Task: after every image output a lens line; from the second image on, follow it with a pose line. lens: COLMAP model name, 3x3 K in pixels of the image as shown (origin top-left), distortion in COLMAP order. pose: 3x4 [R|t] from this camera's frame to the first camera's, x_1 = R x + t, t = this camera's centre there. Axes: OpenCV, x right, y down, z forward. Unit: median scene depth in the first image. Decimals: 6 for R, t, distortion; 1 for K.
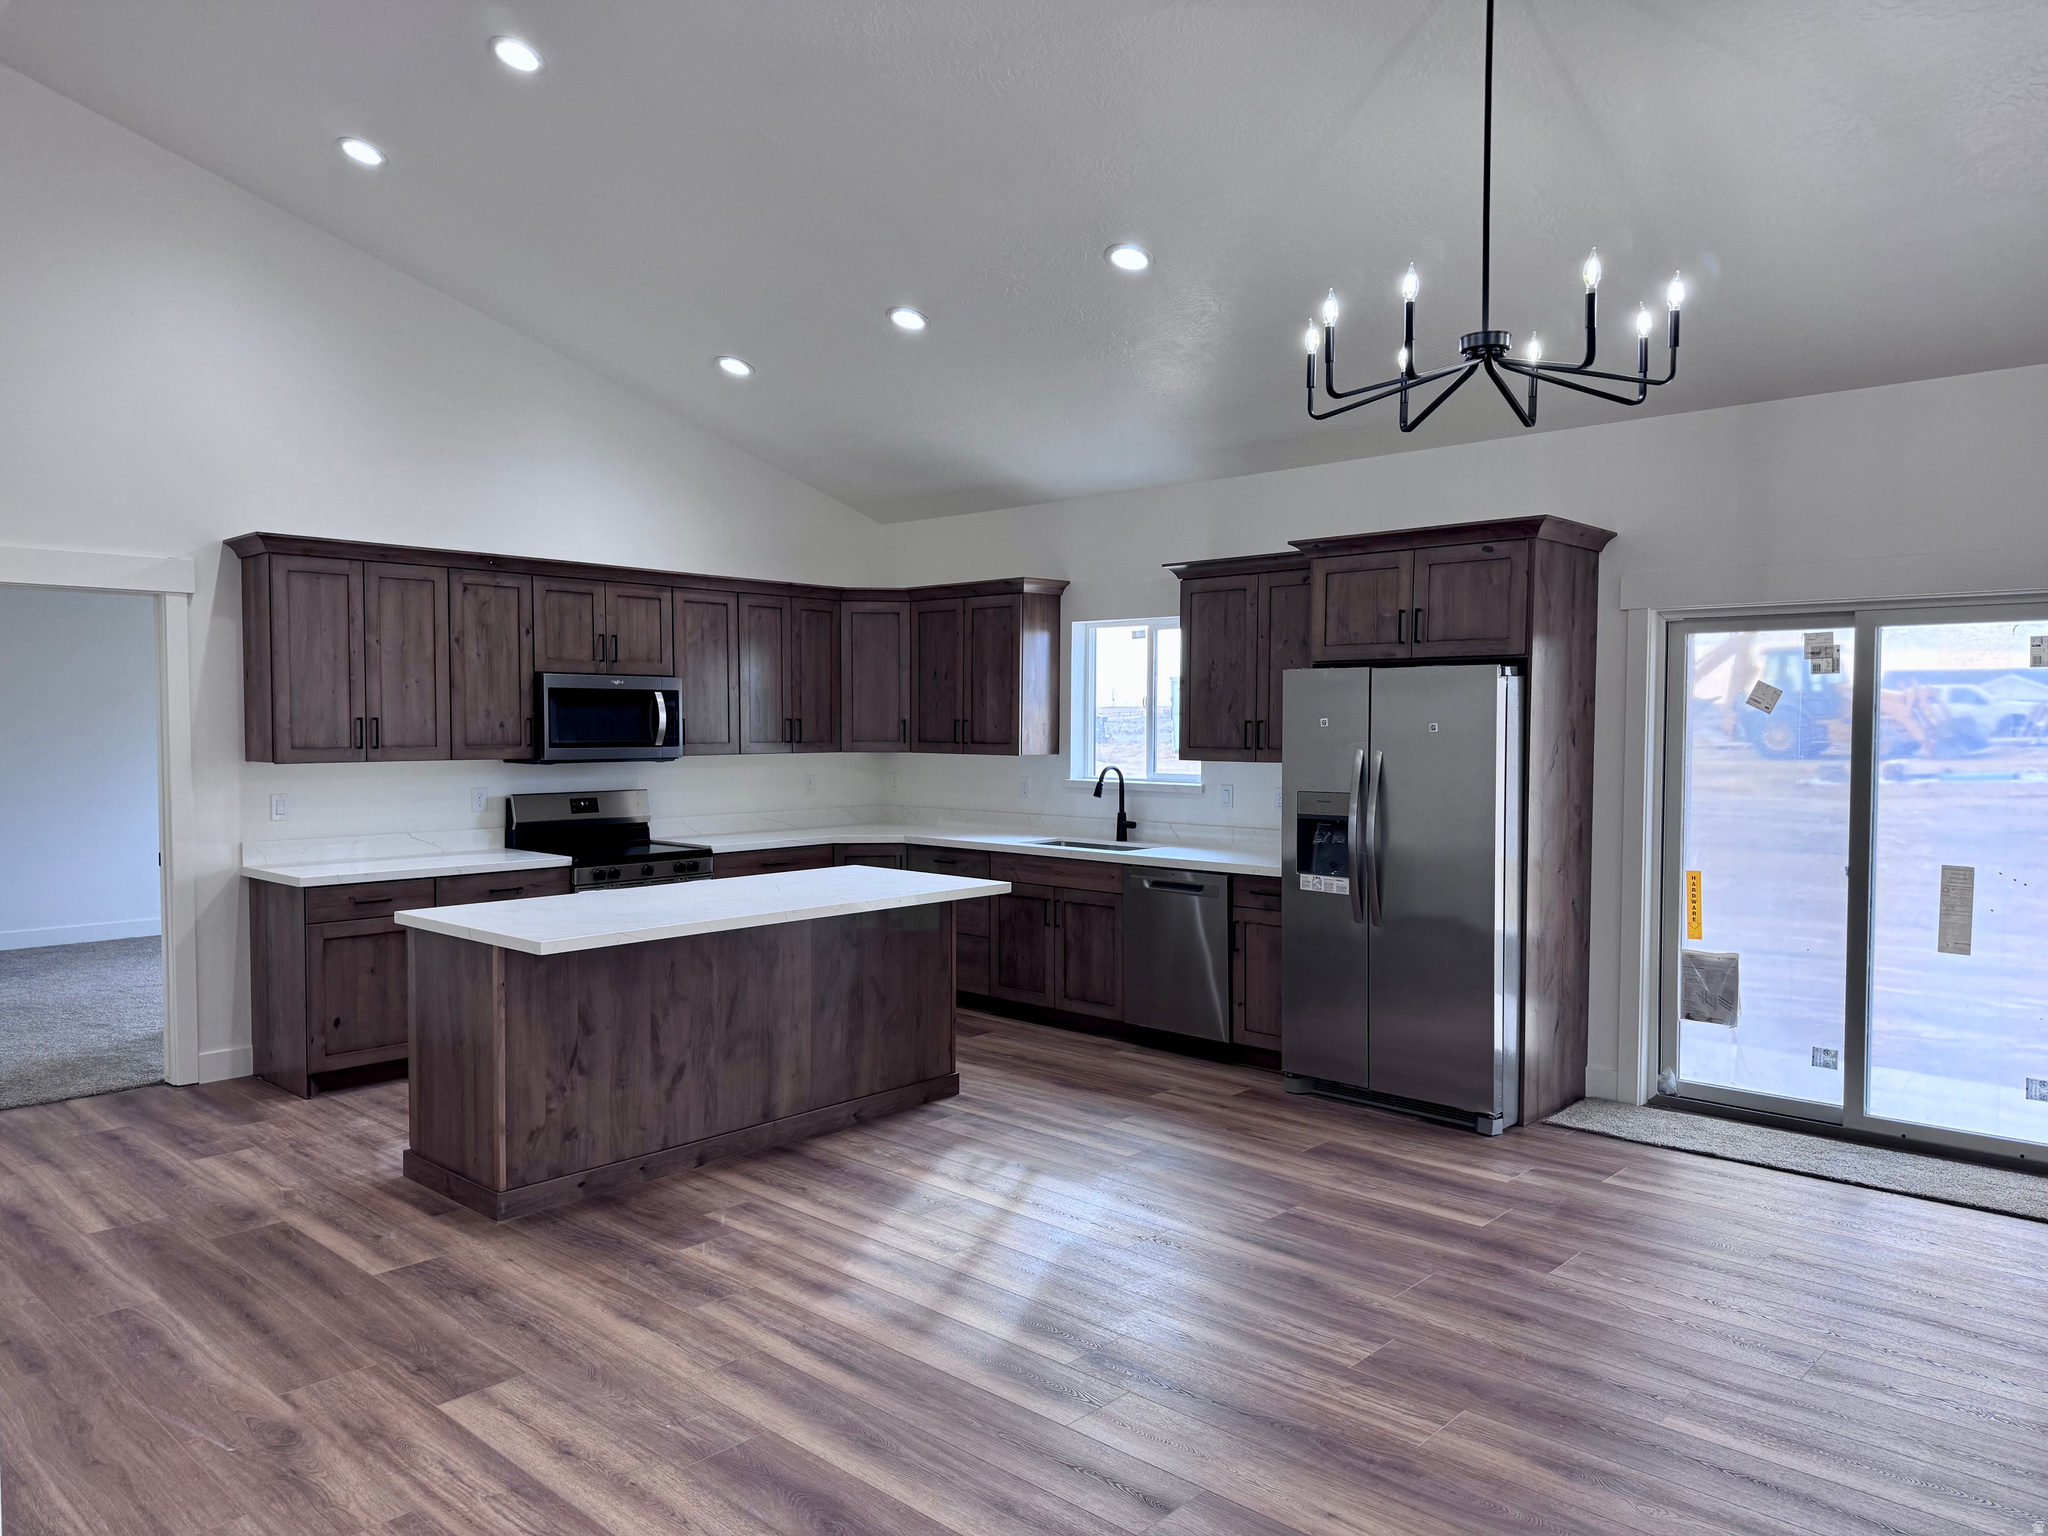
lens RADIAL K [[1431.8, 0, 1024.0], [0, 1431.8, 768.0], [0, 0, 1]] dist [0.168832, -0.305892]
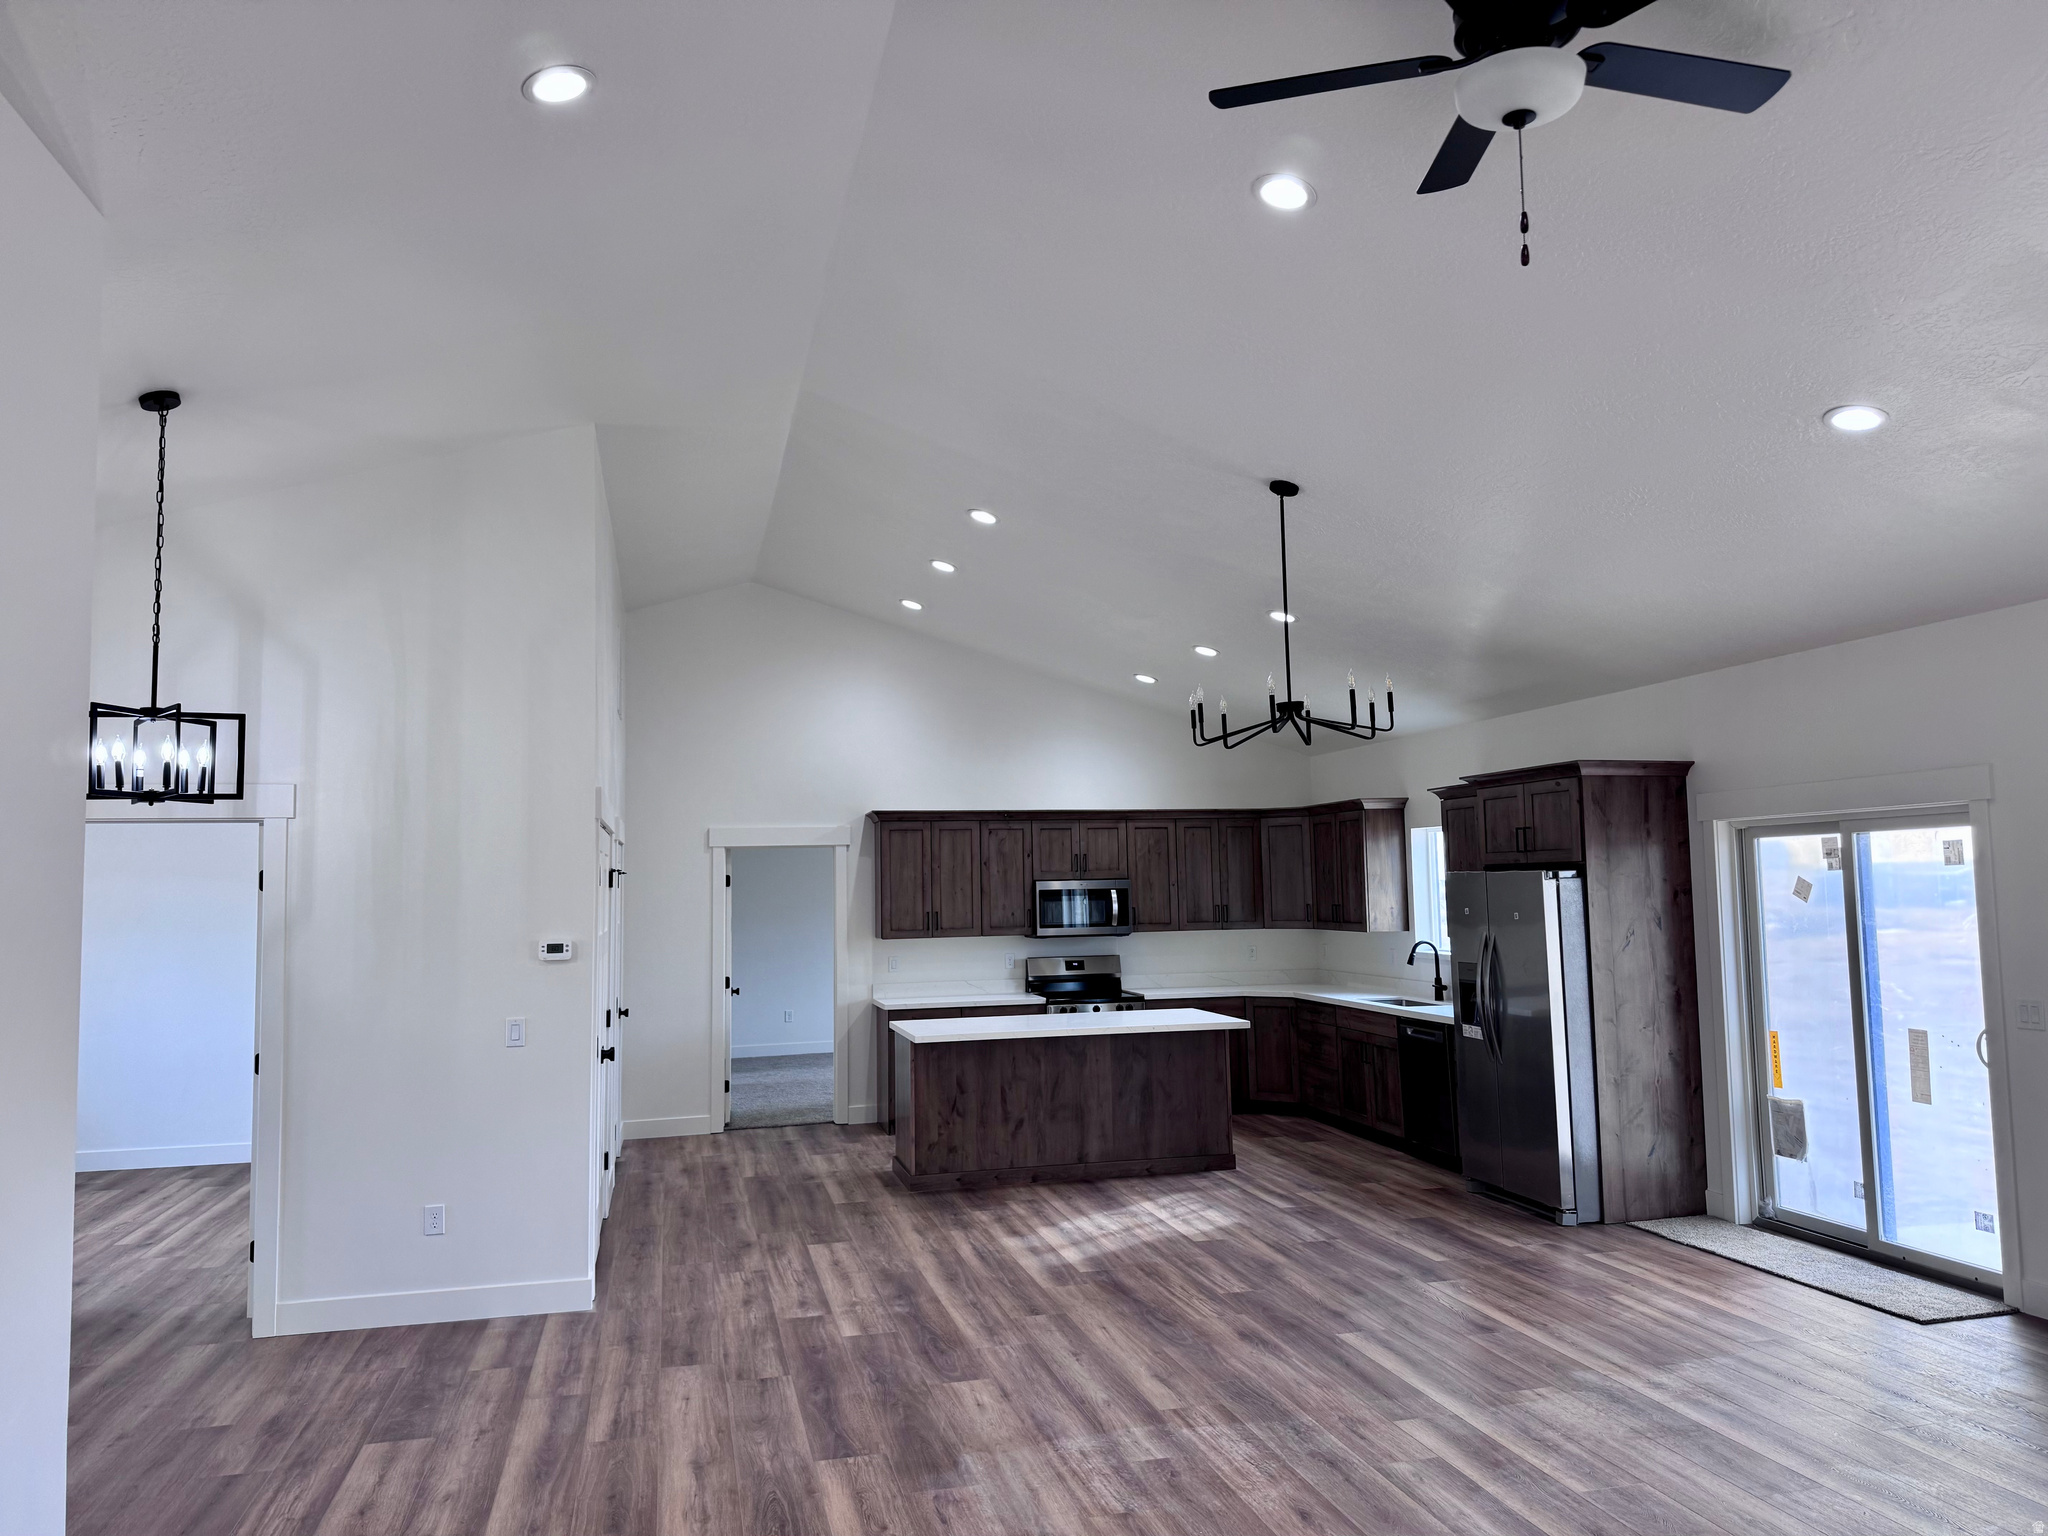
lens RADIAL K [[1431.8, 0, 1024.0], [0, 1431.8, 768.0], [0, 0, 1]] dist [0.168832, -0.305892]
pose [[0.835988, -0.064907, -0.544895, 0.619586], [0.002822, 0.993475, -0.114012, -0.010677], [0.548740, 0.093775, 0.830717, -0.387222]]
